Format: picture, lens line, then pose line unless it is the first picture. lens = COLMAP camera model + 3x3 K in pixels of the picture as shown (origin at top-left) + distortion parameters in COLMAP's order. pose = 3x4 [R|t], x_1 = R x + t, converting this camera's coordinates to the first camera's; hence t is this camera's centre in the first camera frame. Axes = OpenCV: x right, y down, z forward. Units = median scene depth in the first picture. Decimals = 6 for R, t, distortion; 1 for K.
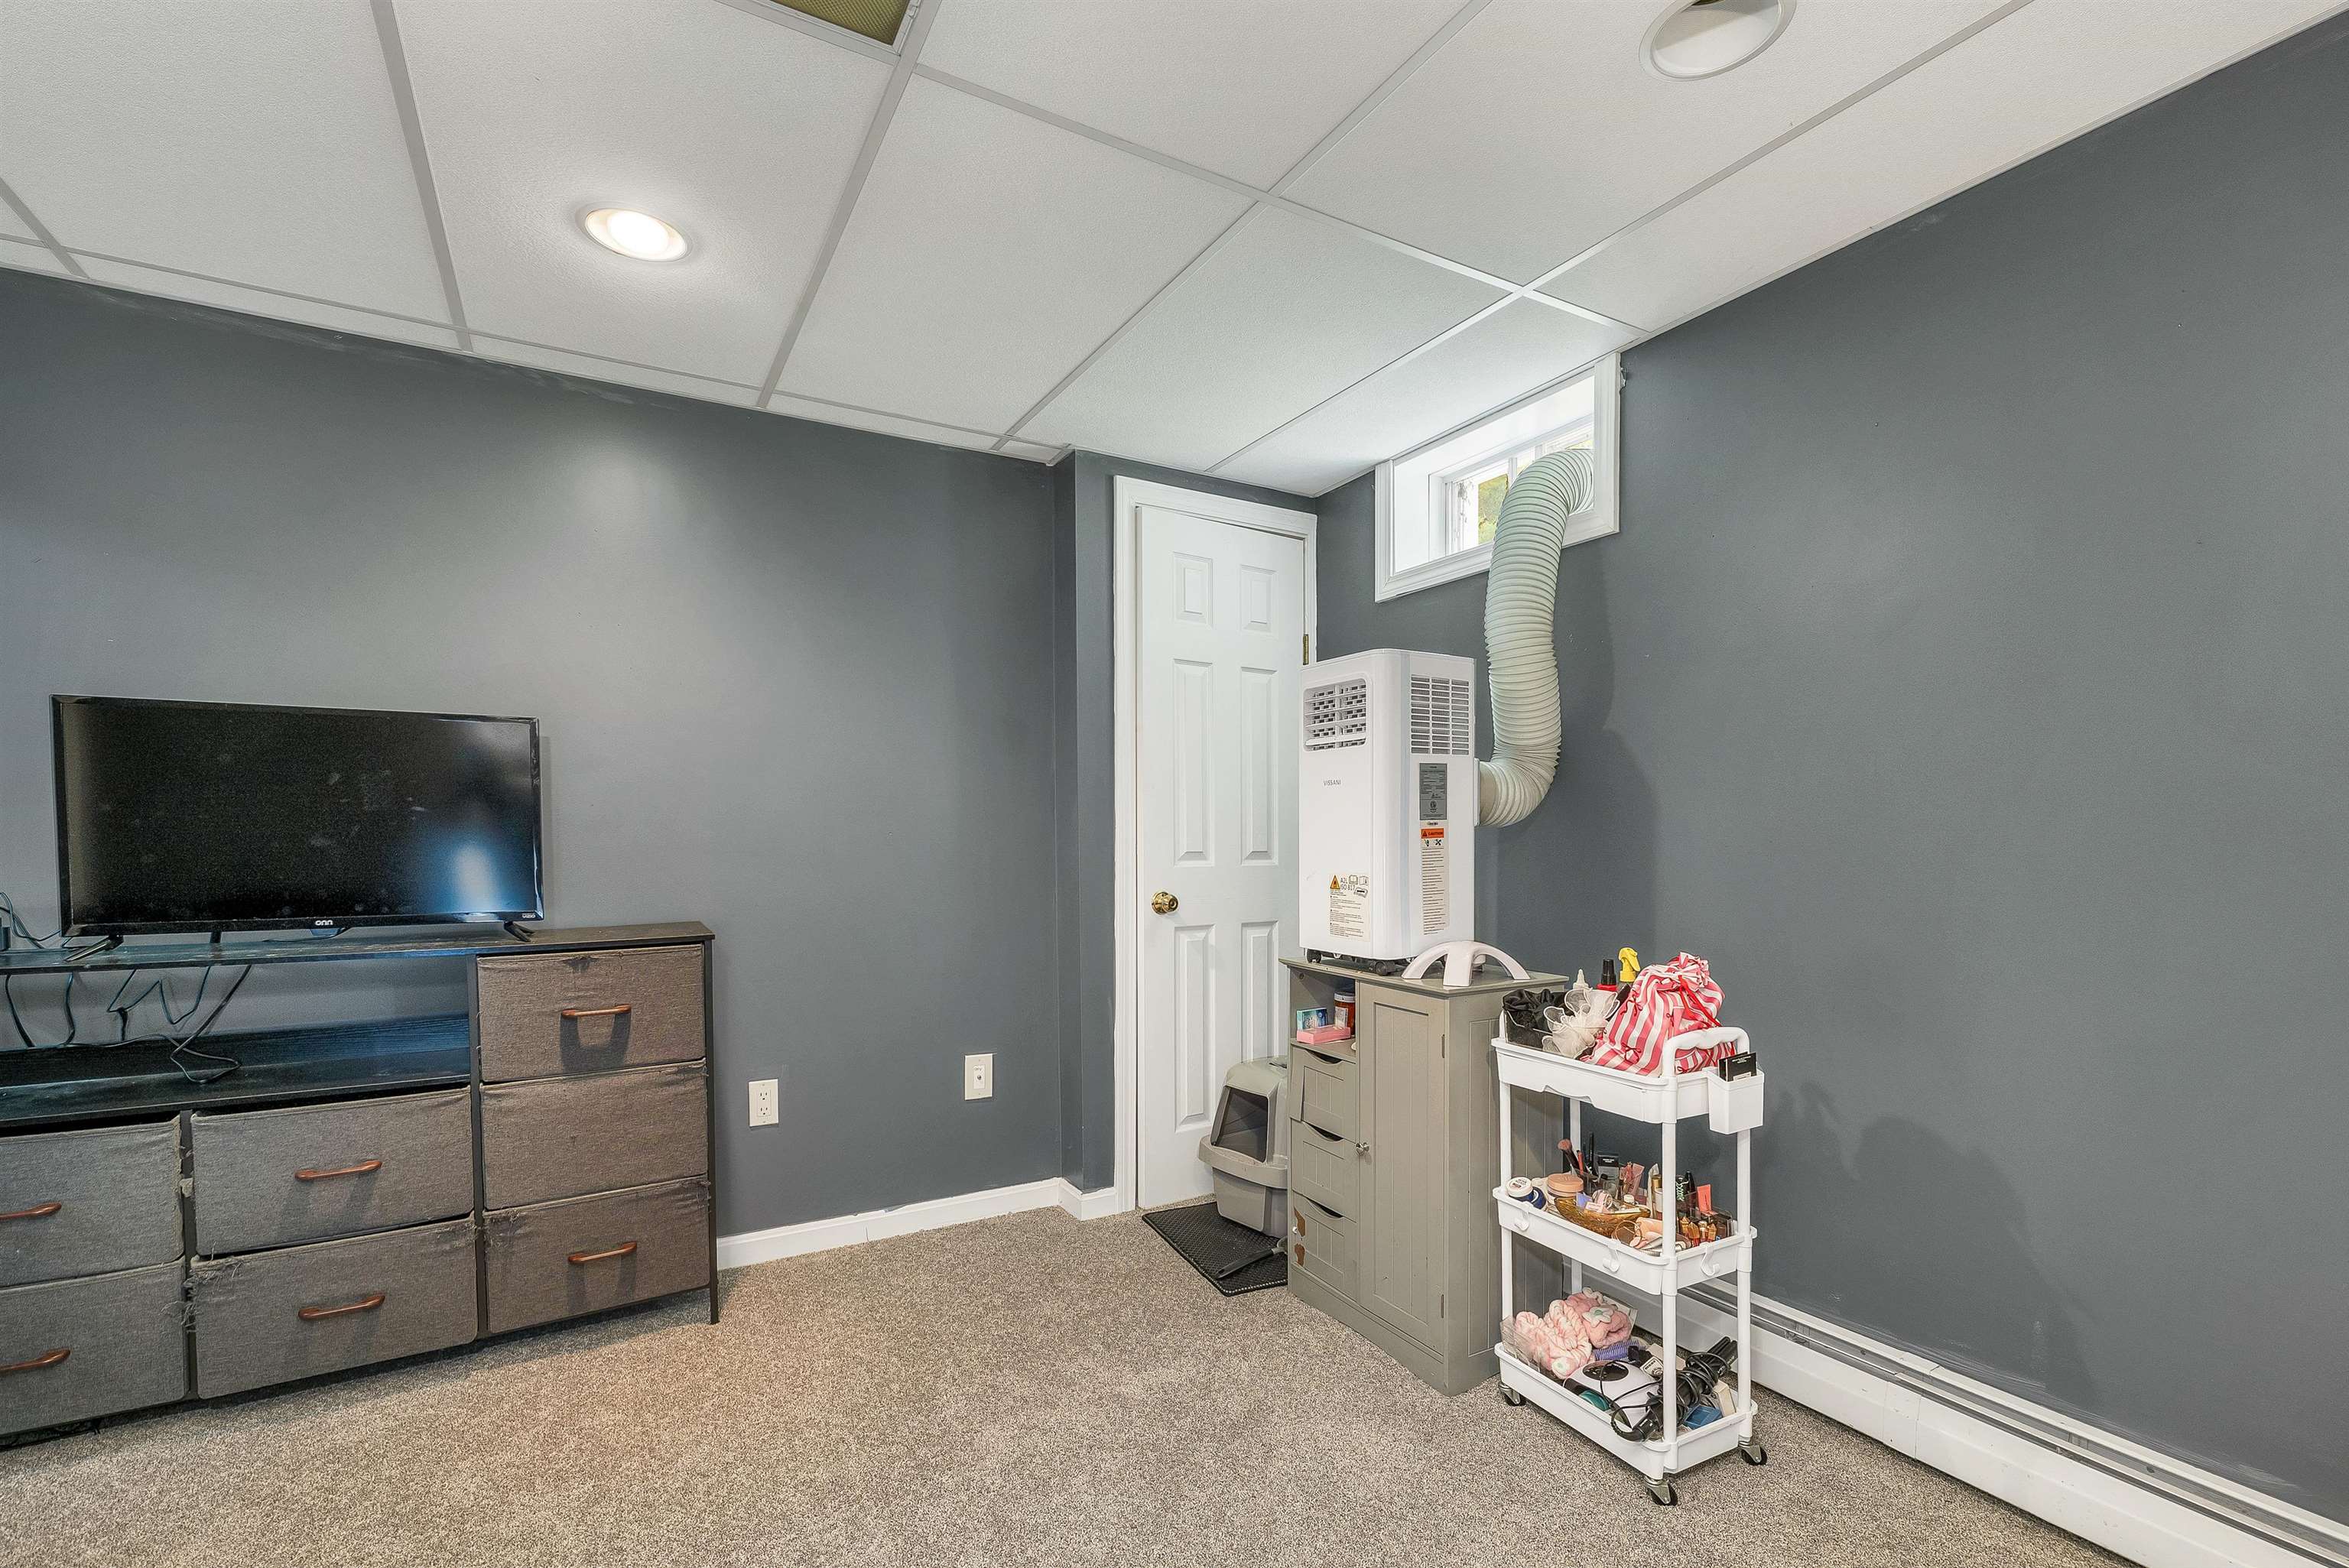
lens RADIAL K [[1035.0, 0, 1173.3], [0, 1035.0, 855.4], [0, 0, 1]] dist [0.001159, 0.000052]
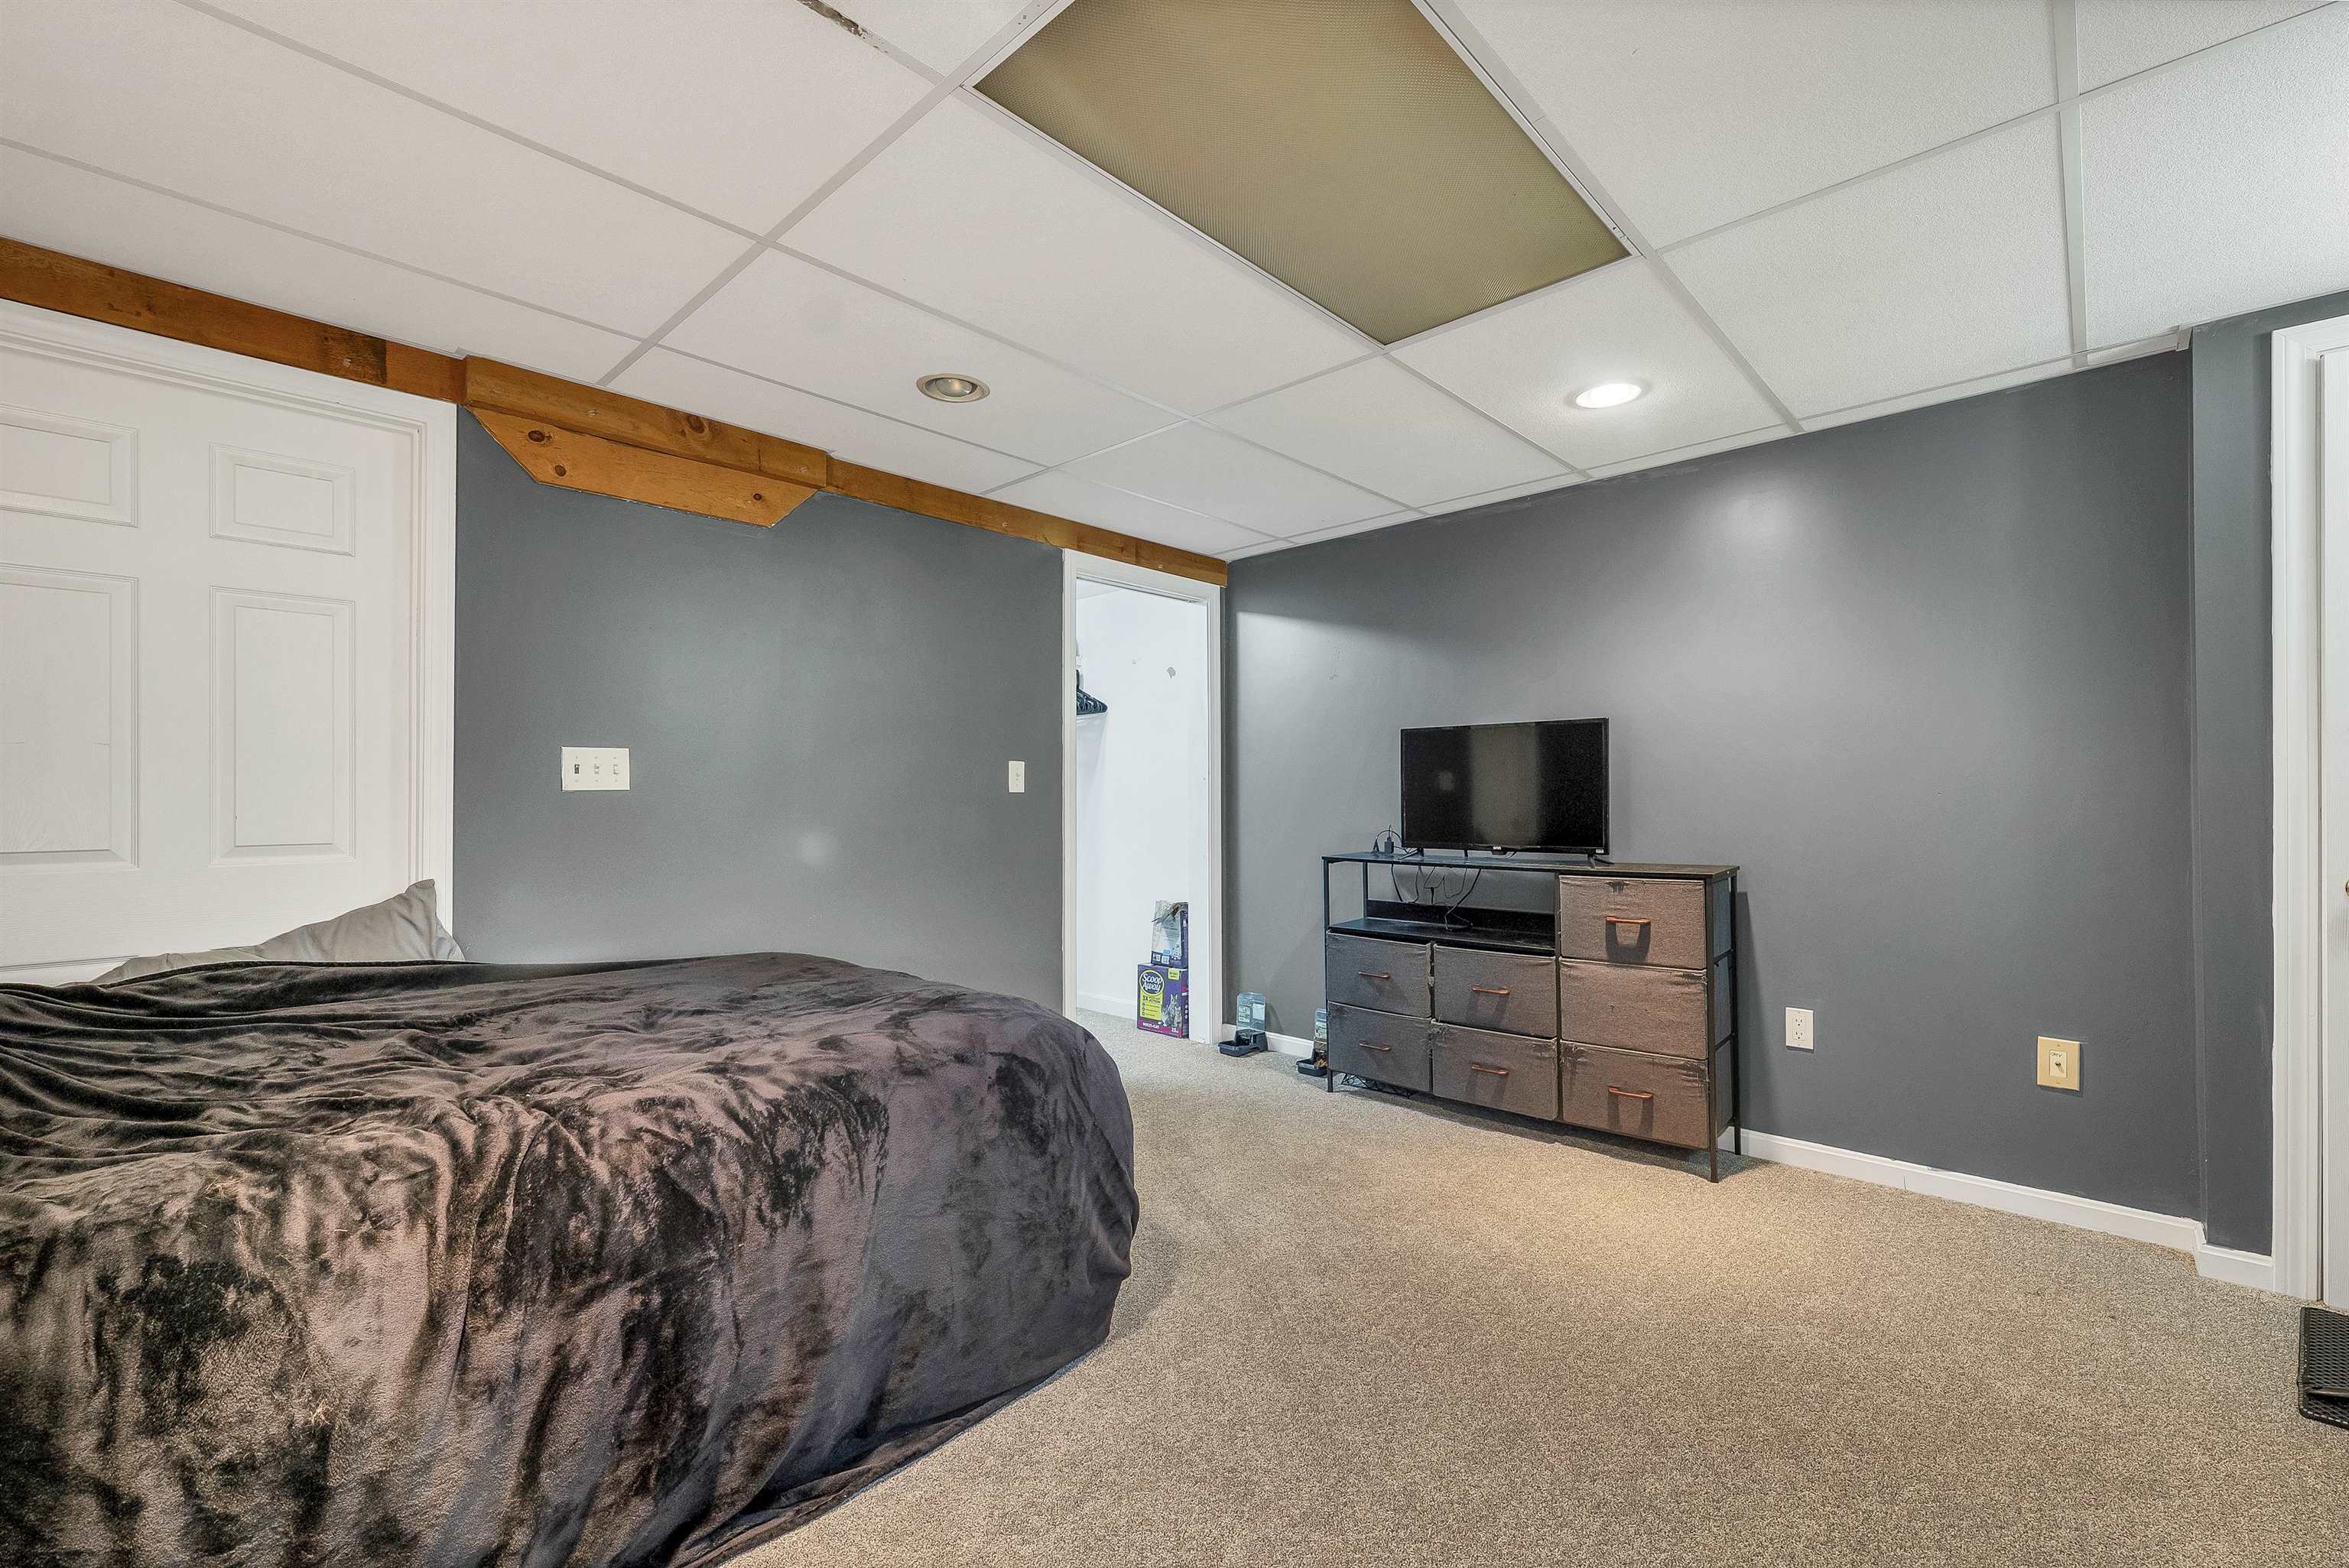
lens RADIAL K [[989.4, 0, 1176.3], [0, 989.4, 793.8], [0, 0, 1]] dist [0.000017, -0.000869]
pose [[0.297019, -0.003842, -0.954864, 0.549927], [-0.020668, 0.999732, -0.010452, 0.003804], [0.954648, 0.022839, 0.296860, 0.003571]]
